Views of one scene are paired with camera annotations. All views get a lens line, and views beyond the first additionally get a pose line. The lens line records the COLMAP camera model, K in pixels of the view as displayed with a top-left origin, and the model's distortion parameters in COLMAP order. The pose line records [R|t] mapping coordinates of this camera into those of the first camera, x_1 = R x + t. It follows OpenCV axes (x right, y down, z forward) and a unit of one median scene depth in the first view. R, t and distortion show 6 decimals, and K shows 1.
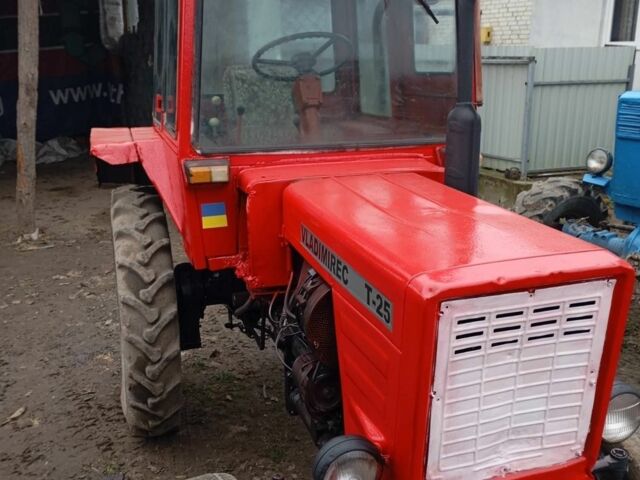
lens RADIAL K [[701.2, 0, 319.0], [0, 701.2, 241.9], [0, 0, 1]] dist [0.045254, 0.000000]
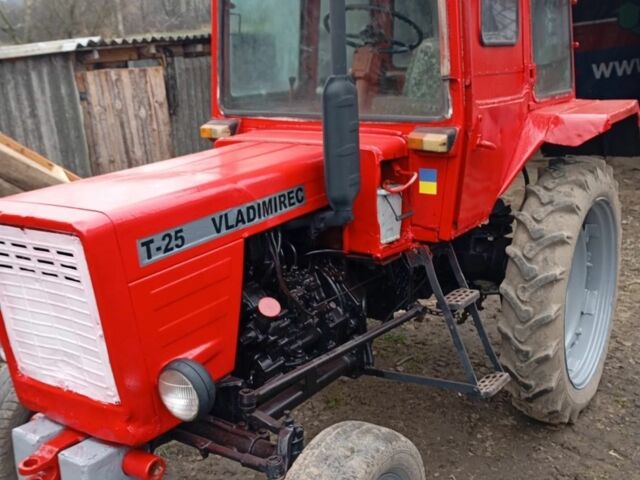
lens RADIAL K [[701.2, 0, 314.6], [0, 701.2, 241.8], [0, 0, 1]] dist [0.045254, 0.000000]
pose [[0.623740, 0.198785, -0.755932, 0.725150], [-0.172804, 0.978259, 0.114664, -0.062892], [0.762290, 0.059108, 0.644531, 0.289507]]
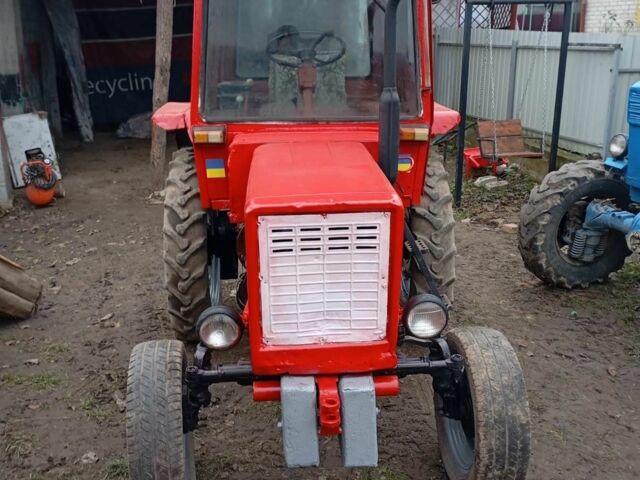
lens RADIAL K [[701.2, 0, 317.7], [0, 701.2, 240.5], [0, 0, 1]] dist [0.045254, 0.000000]
pose [[0.969679, 0.072397, -0.233410, 0.307020], [-0.066792, 0.997259, 0.031840, 0.037401], [0.235076, -0.015284, 0.971857, -0.222394]]
